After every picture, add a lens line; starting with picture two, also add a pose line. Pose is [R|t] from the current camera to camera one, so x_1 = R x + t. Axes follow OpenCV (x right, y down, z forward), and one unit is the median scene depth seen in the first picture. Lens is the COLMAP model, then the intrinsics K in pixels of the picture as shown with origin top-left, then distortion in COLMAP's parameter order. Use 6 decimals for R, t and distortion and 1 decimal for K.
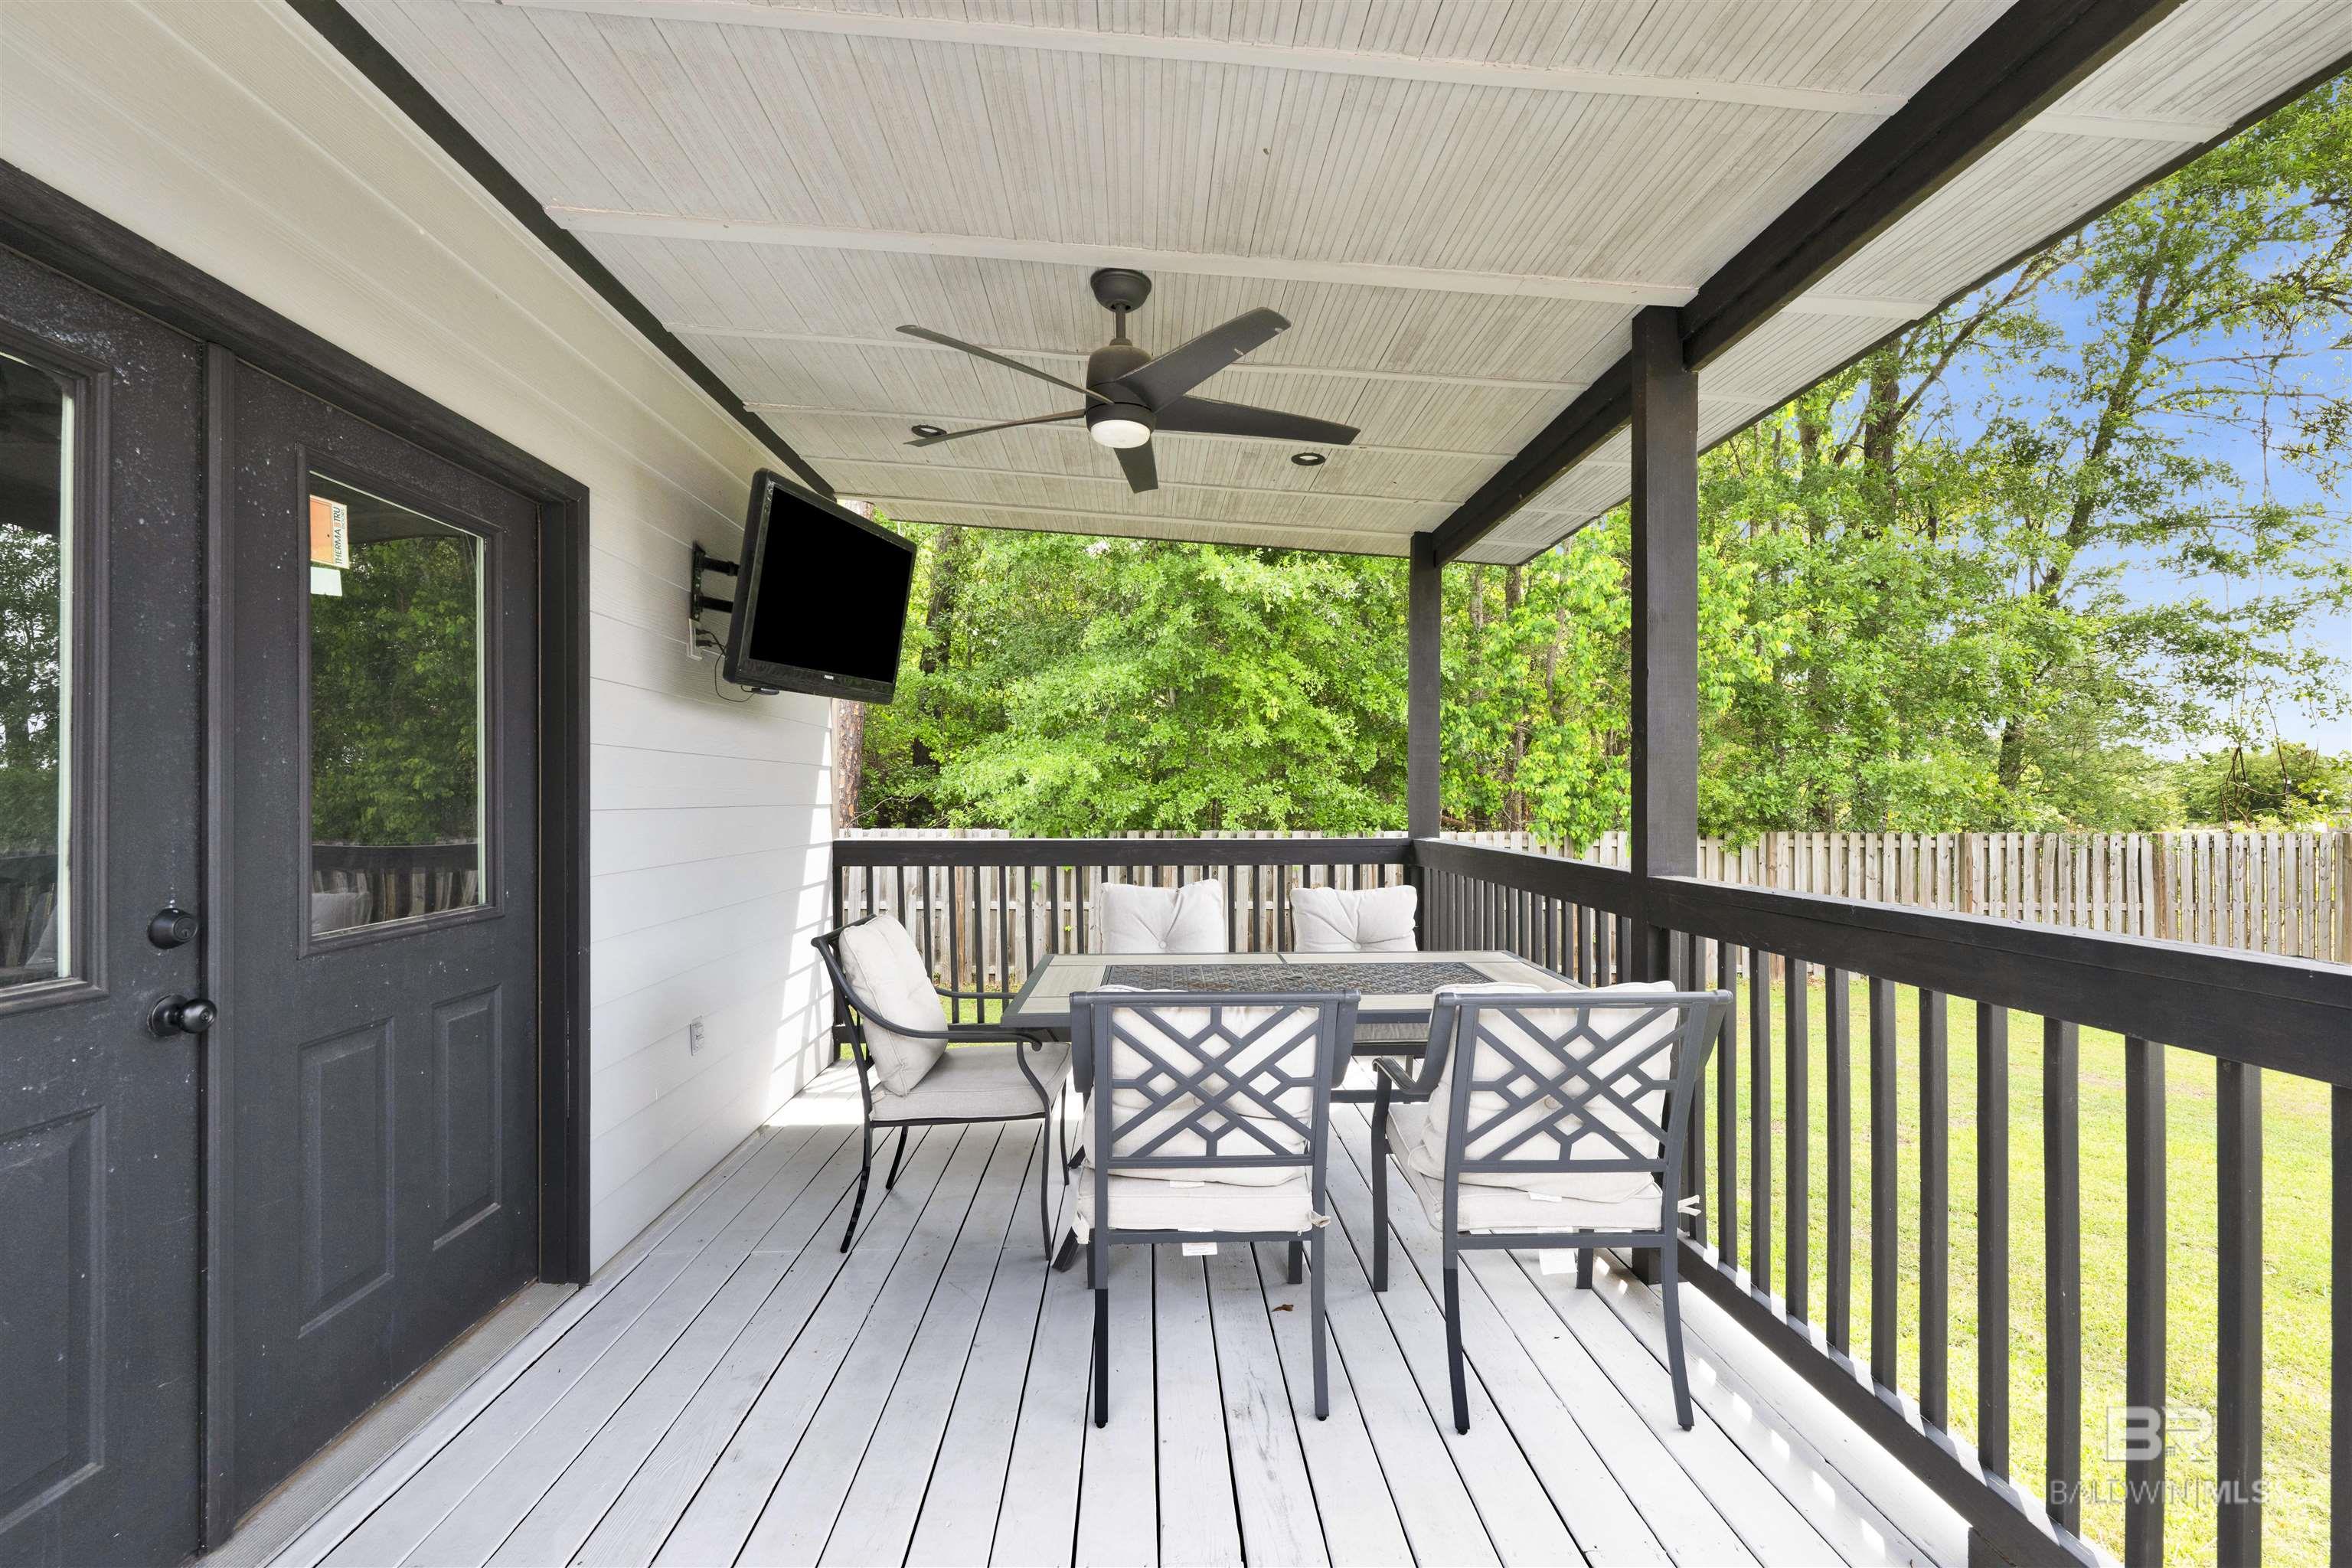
lens RADIAL K [[1018.0, 0, 1150.9], [0, 1018.0, 791.8], [0, 0, 1]] dist [-0.002398, 0.000513]
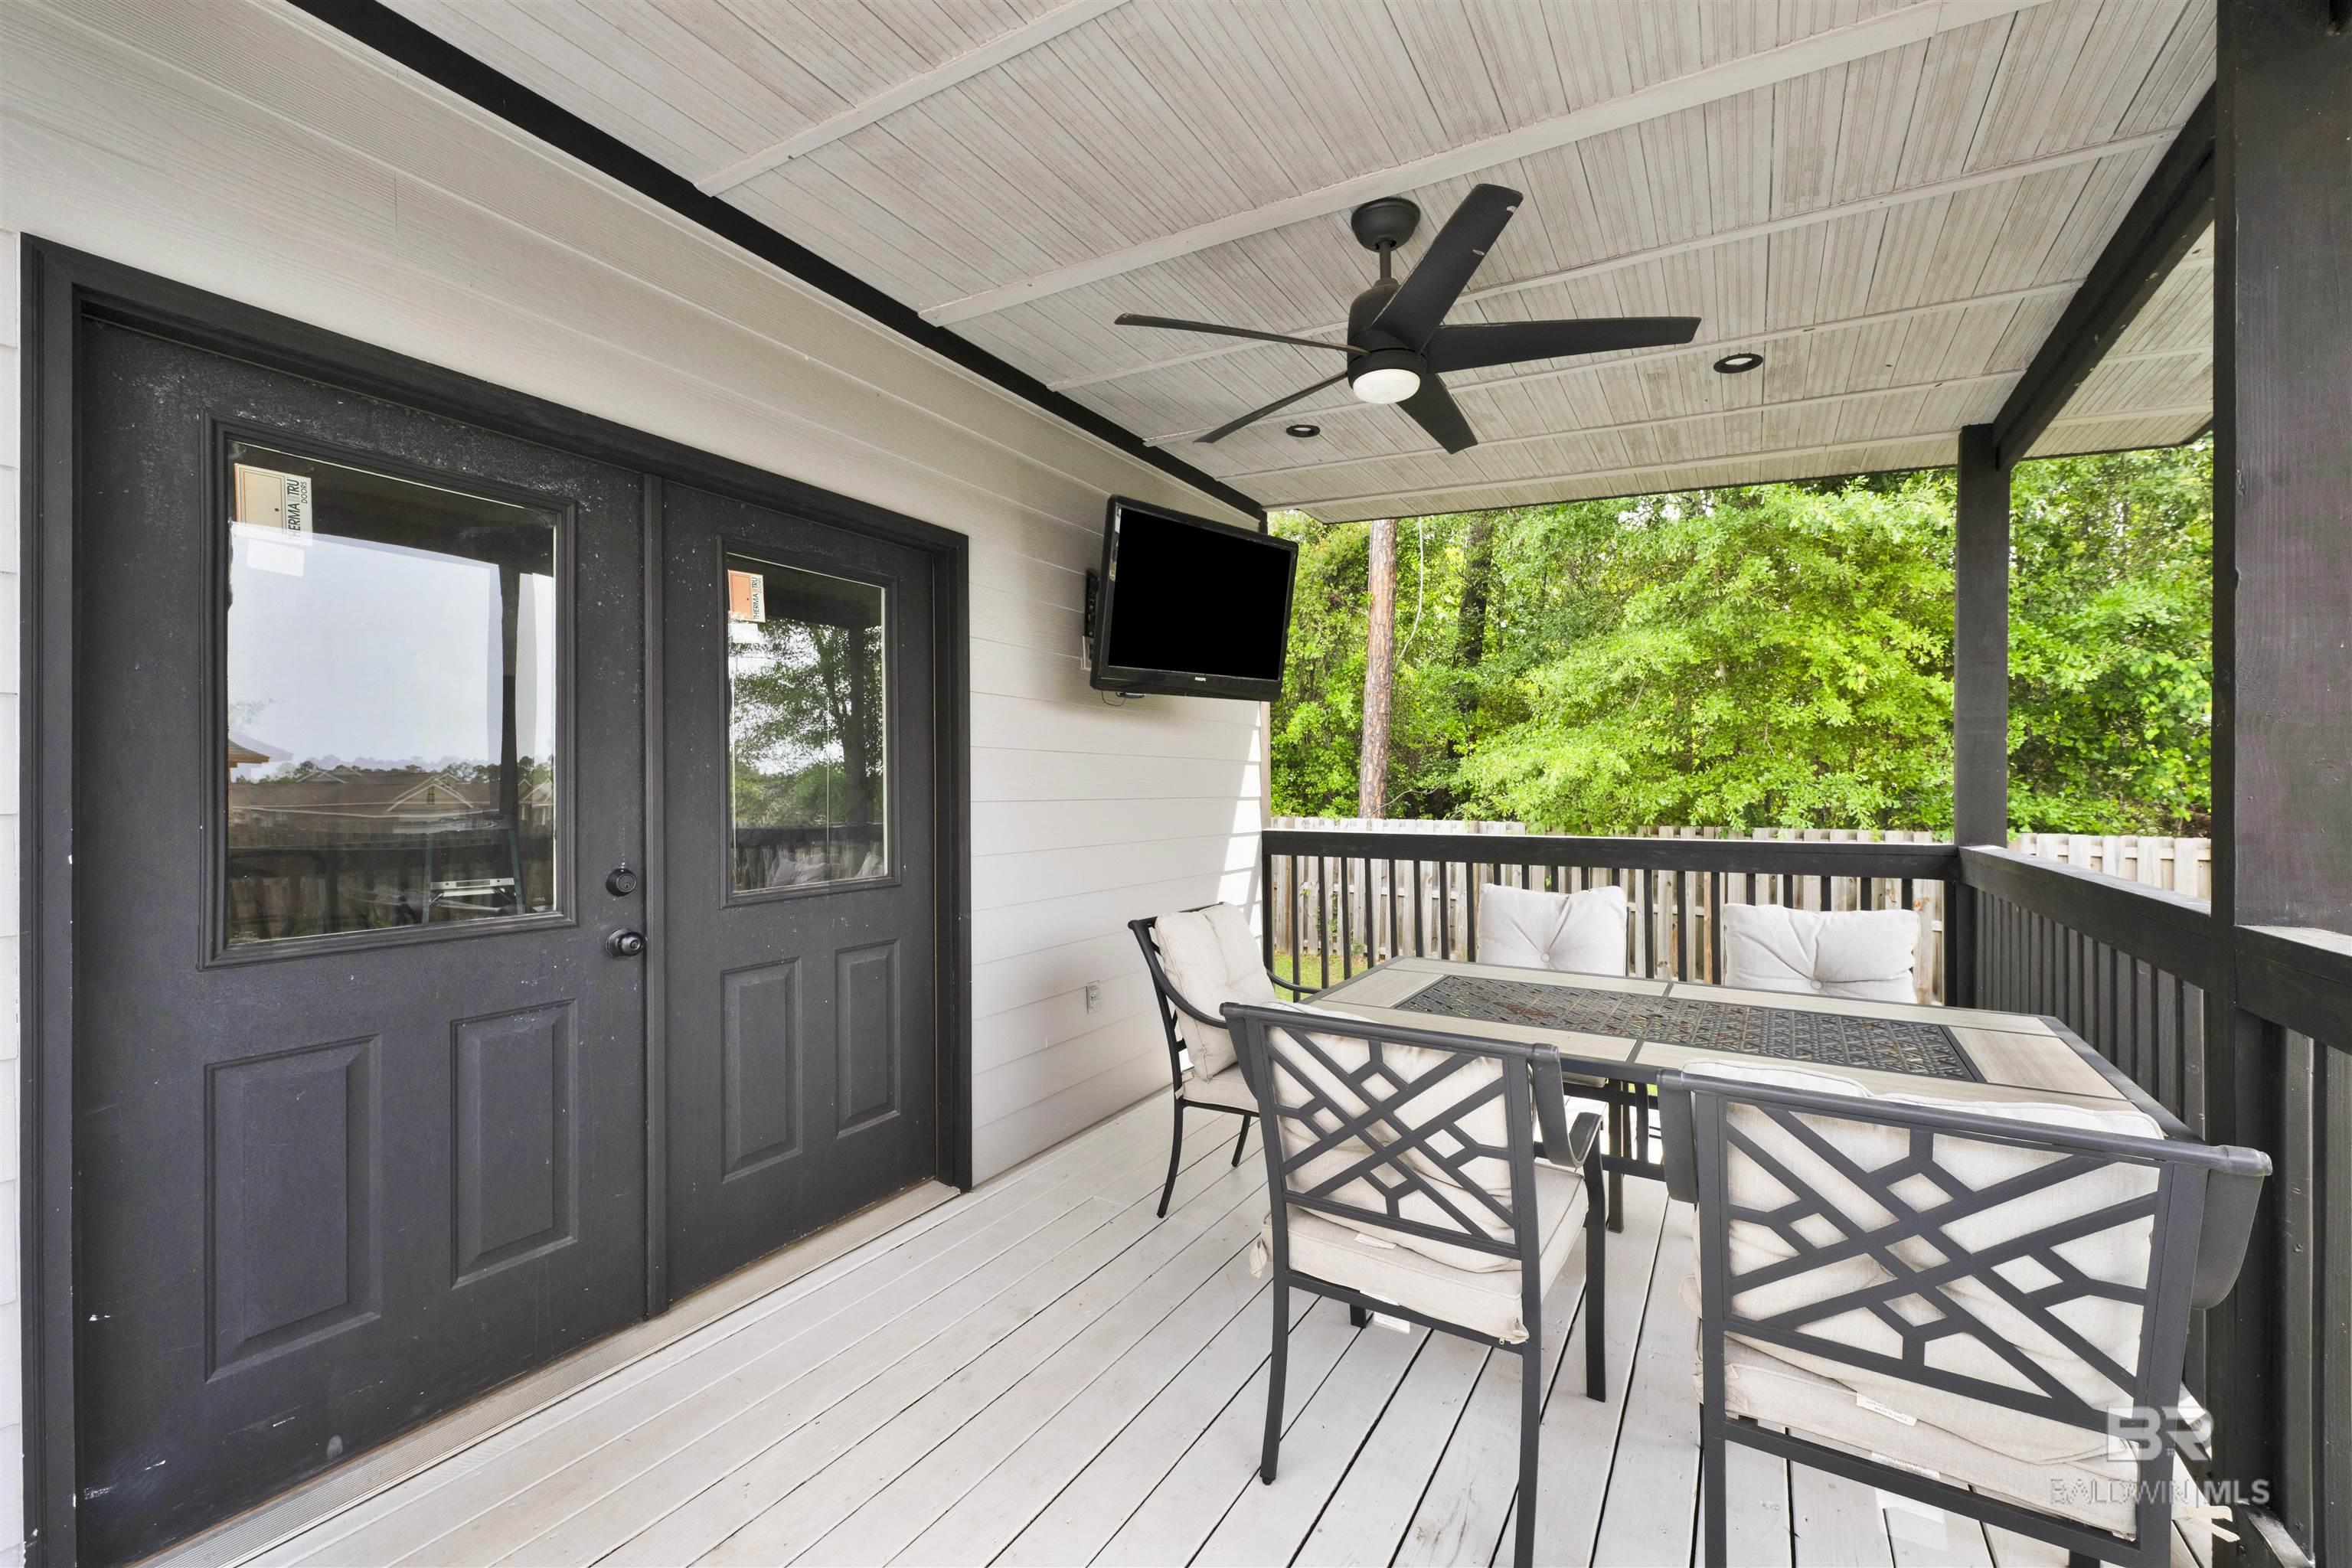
lens RADIAL K [[943.6, 0, 1141.5], [0, 943.6, 792.3], [0, 0, 1]] dist [0.003676, -0.000206]
pose [[0.831355, 0.000622, -0.555741, 0.256524], [0.004153, 0.999965, 0.007332, -0.000662], [0.555726, -0.008403, 0.831323, 0.186620]]
